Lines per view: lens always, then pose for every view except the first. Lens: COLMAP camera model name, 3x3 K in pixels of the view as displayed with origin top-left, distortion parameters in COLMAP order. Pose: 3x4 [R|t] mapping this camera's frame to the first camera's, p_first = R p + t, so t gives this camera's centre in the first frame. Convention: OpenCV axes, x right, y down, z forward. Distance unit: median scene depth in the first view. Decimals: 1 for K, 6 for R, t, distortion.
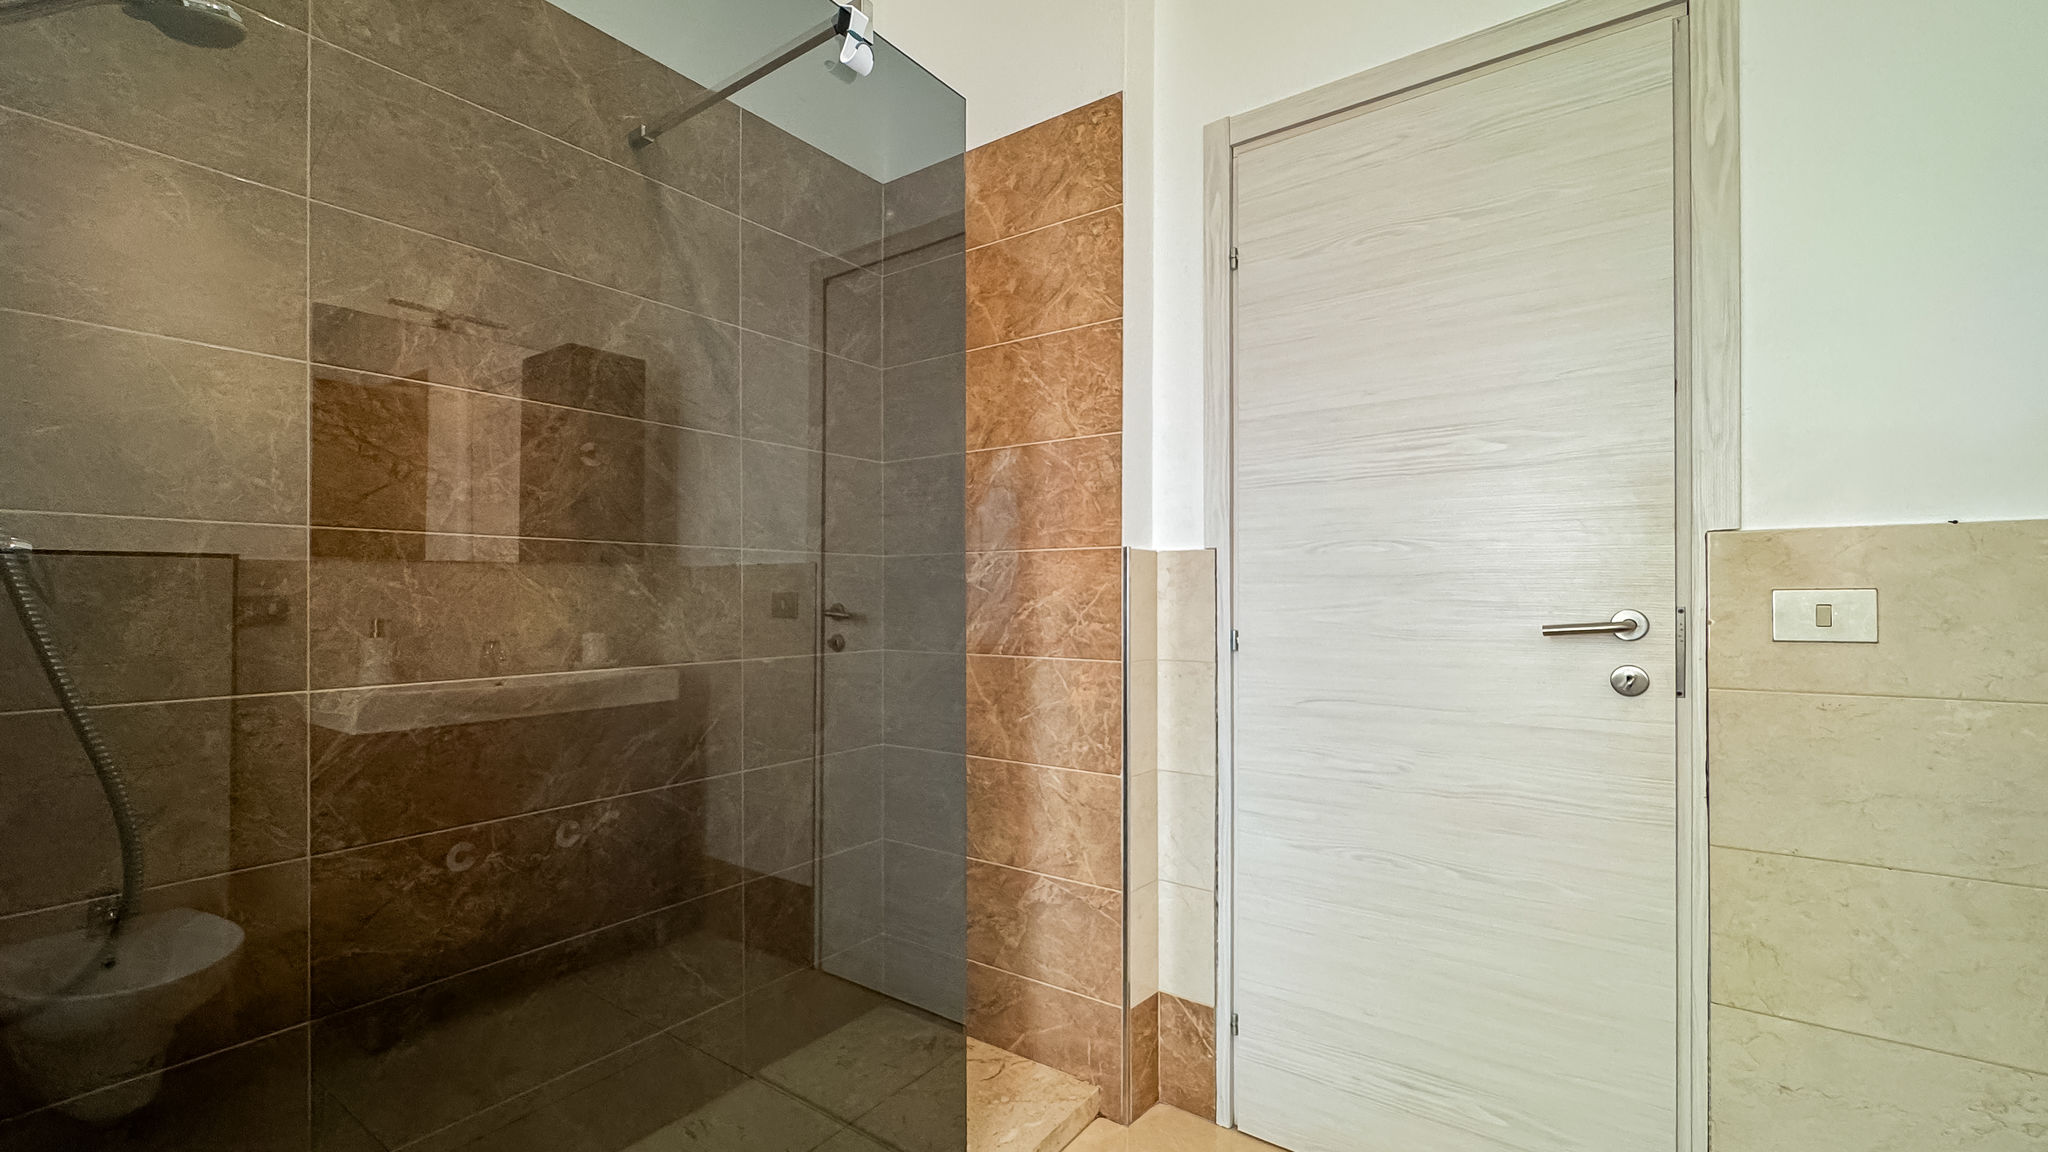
lens RADIAL K [[865.3, 0, 1024.3], [0, 865.3, 598.7], [0, 0, 1]] dist [0.000248, 0.000060]
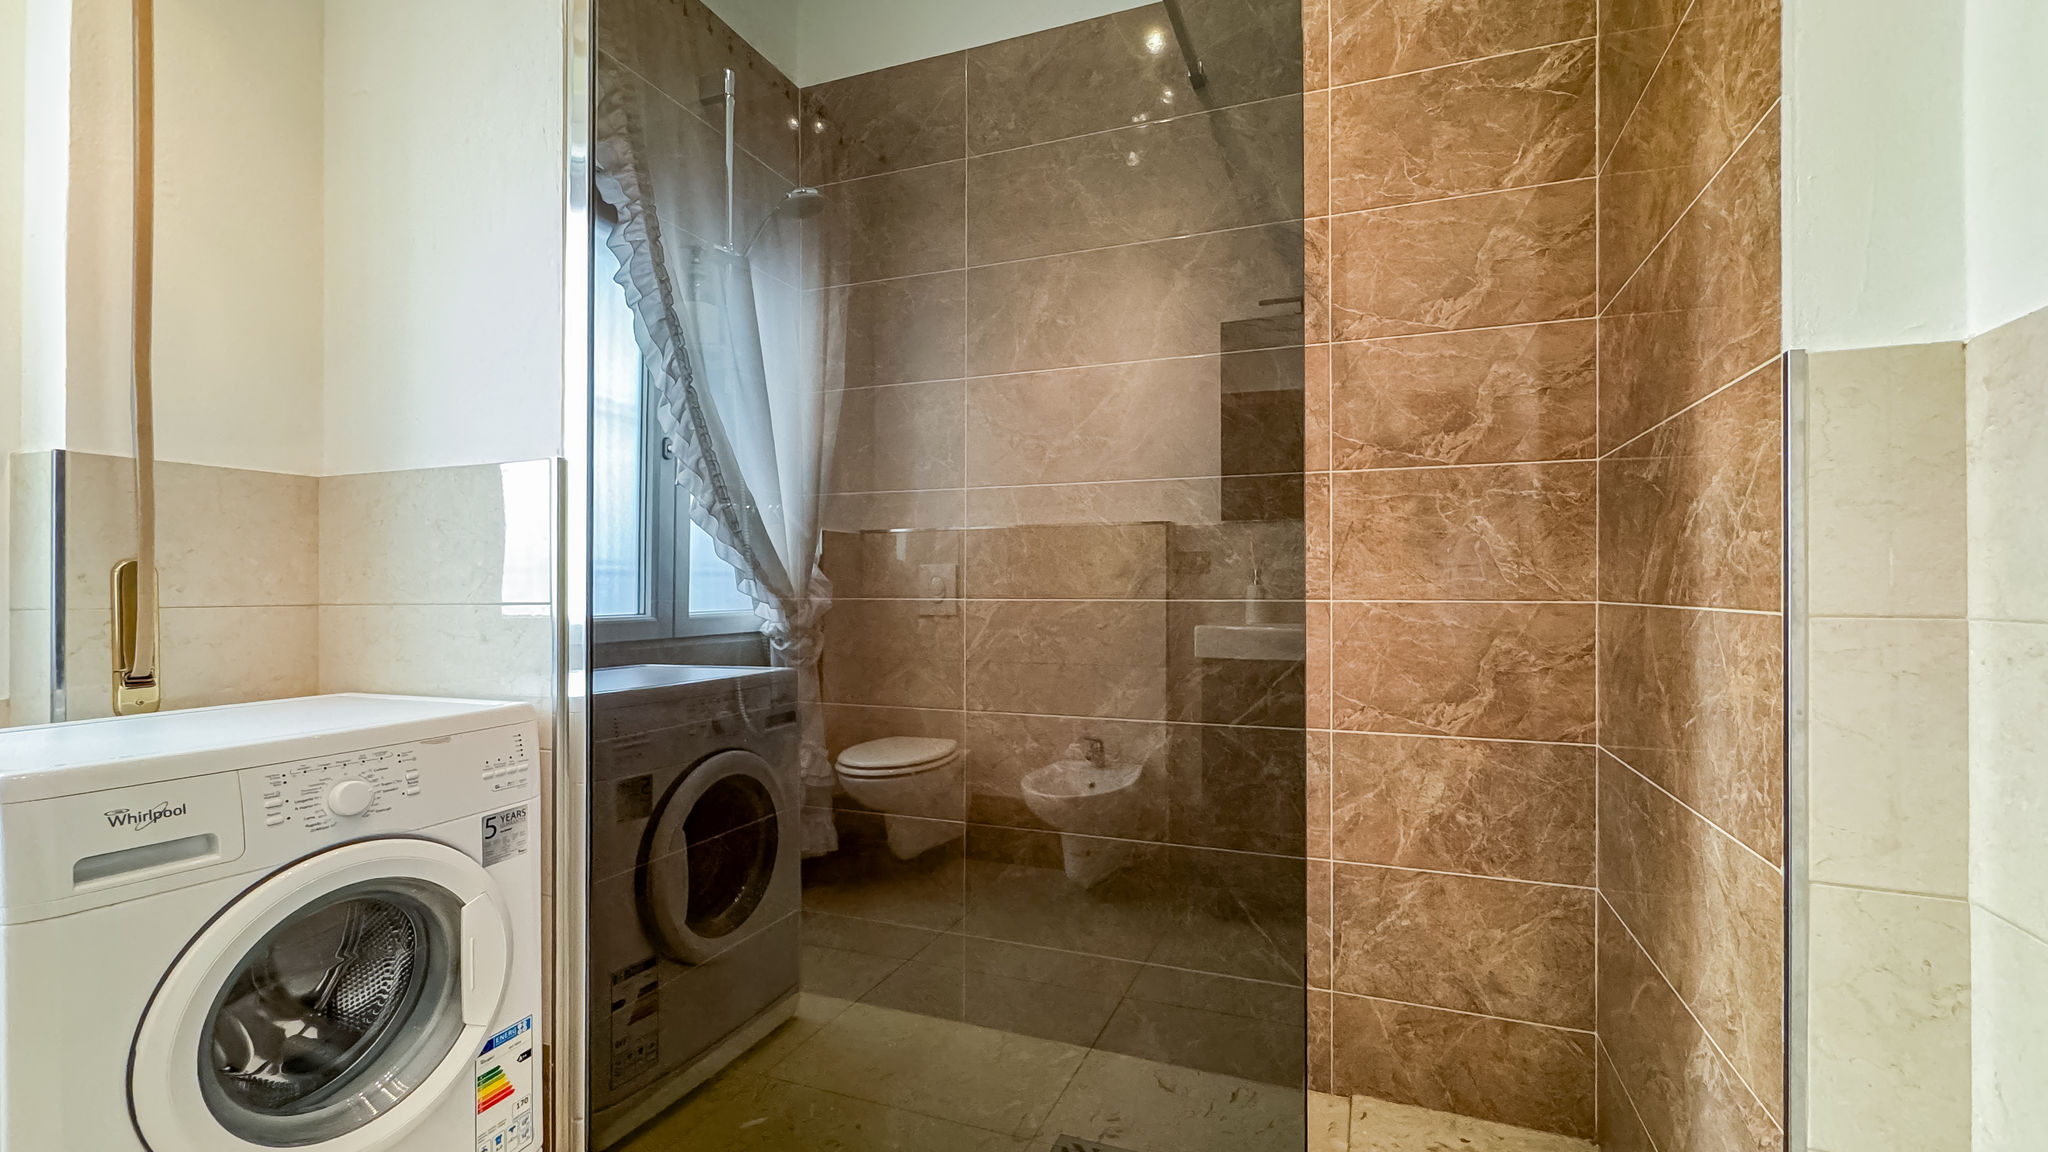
lens RADIAL K [[854.0, 0, 1042.8], [0, 854.0, 580.4], [0, 0, 1]] dist [-0.000046, 0.000022]
pose [[0.263558, -0.005984, -0.964625, 0.426021], [0.000606, 0.999982, -0.006038, 0.057097], [0.964643, 0.001007, 0.263556, 0.508867]]
